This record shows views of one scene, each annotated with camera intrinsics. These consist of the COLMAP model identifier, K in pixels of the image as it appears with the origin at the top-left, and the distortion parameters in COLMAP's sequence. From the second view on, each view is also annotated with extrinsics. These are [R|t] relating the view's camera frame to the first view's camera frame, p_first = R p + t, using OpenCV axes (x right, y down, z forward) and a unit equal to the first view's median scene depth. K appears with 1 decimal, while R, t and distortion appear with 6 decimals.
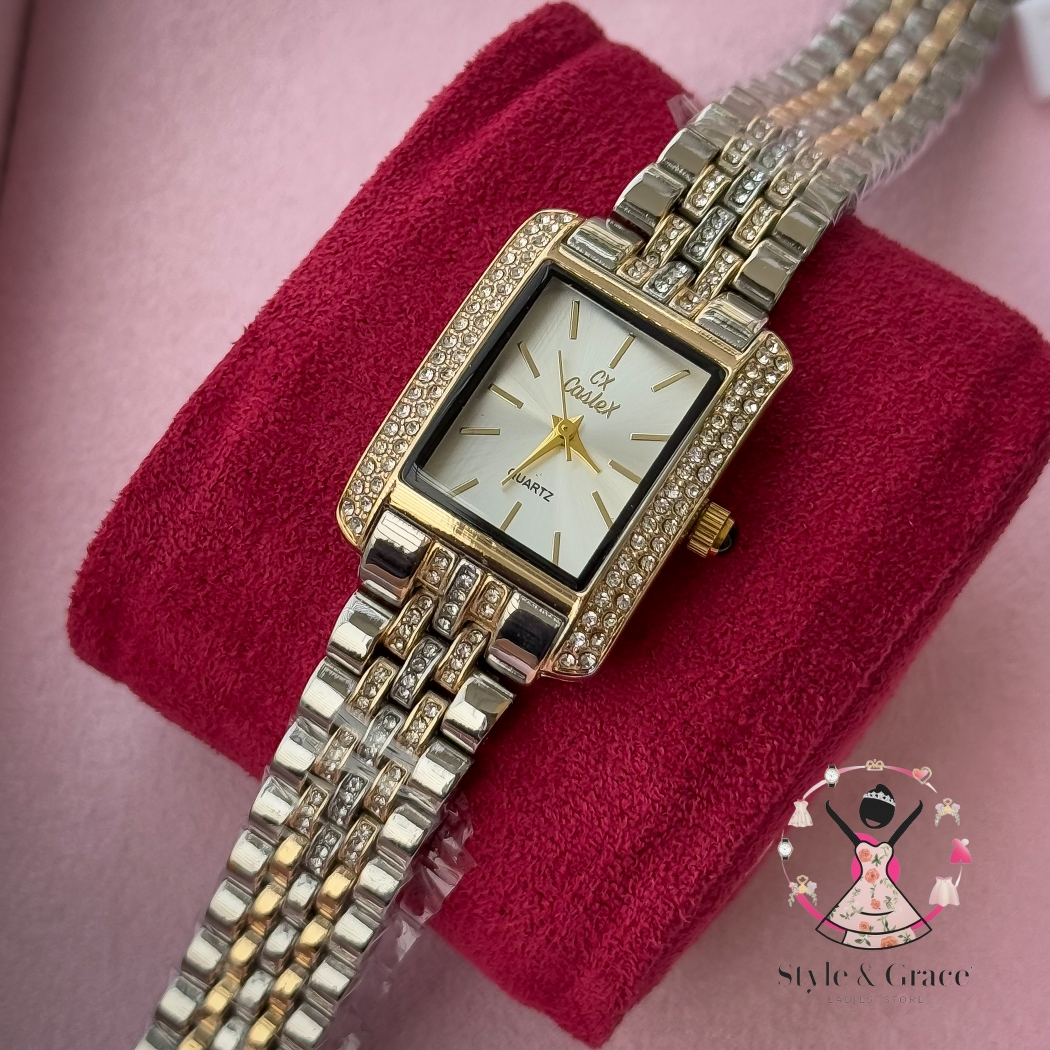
lens RADIAL K [[2804.8, 0, 541.3], [0, 2804.8, 523.9], [0, 0, 1]] dist [0.112960, -0.127118]
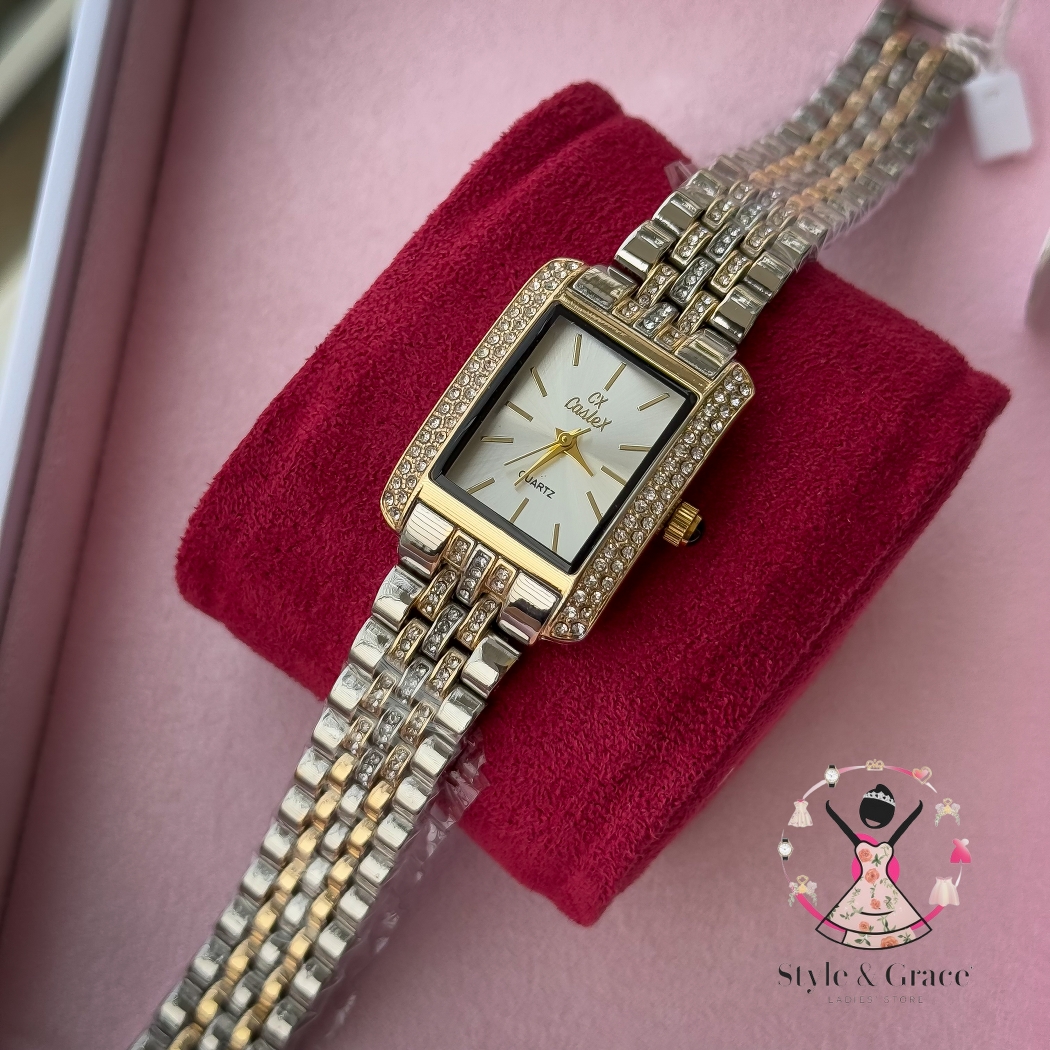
lens RADIAL K [[2093.4, 0, 537.9], [0, 2093.4, 523.2], [0, 0, 1]] dist [0.095330, 0.003318]
pose [[0.998386, 0.026514, -0.050221, 0.042114], [-0.024233, 0.998670, 0.045499, -0.037633], [0.051361, -0.044208, 0.997701, 0.079318]]
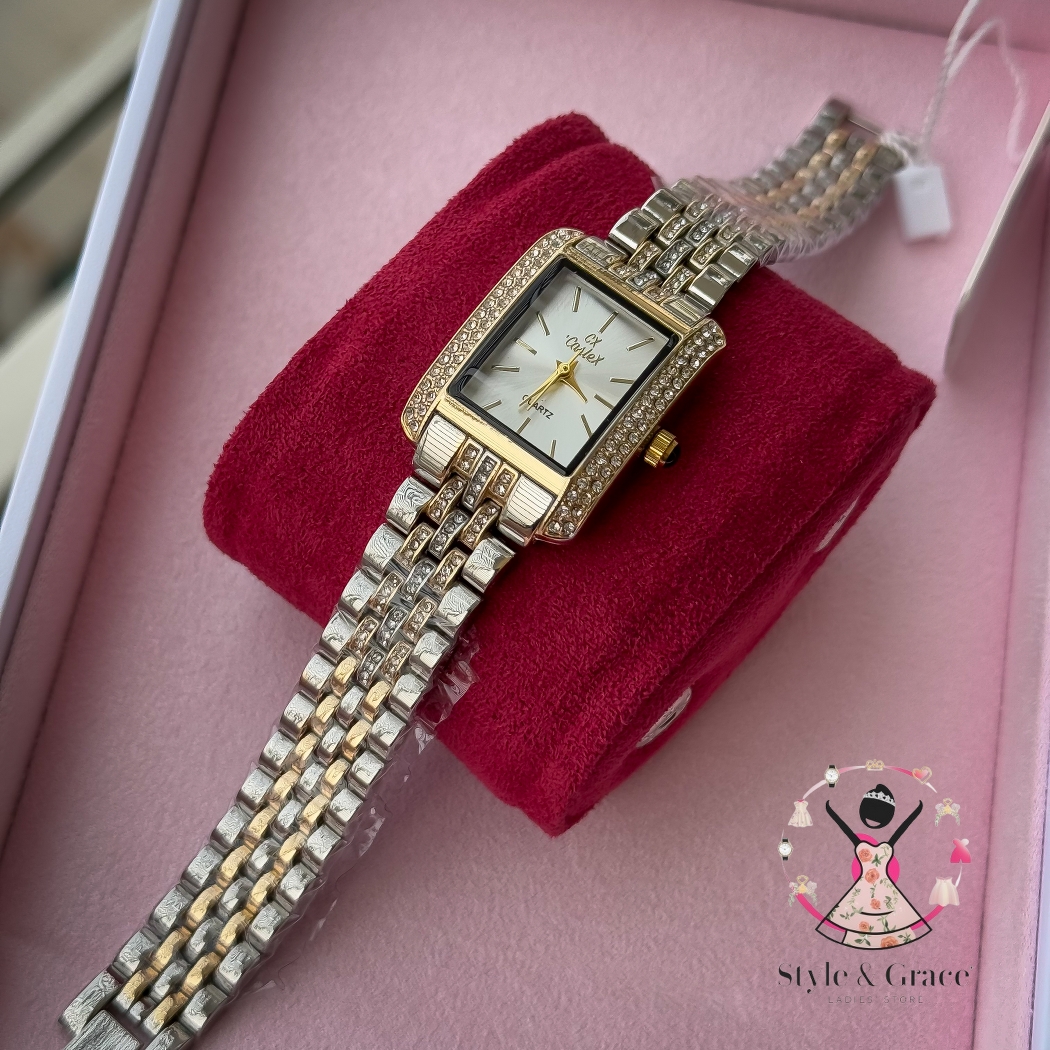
lens RADIAL K [[2077.6, 0, 525.0], [0, 2077.6, 525.0], [0, 0, 1]] dist [0.103390, 0.145647]
pose [[0.997137, 0.075235, -0.007580, 0.002083], [-0.075612, 0.991163, -0.108987, 0.157642], [-0.000686, 0.109249, 0.994014, -0.046665]]
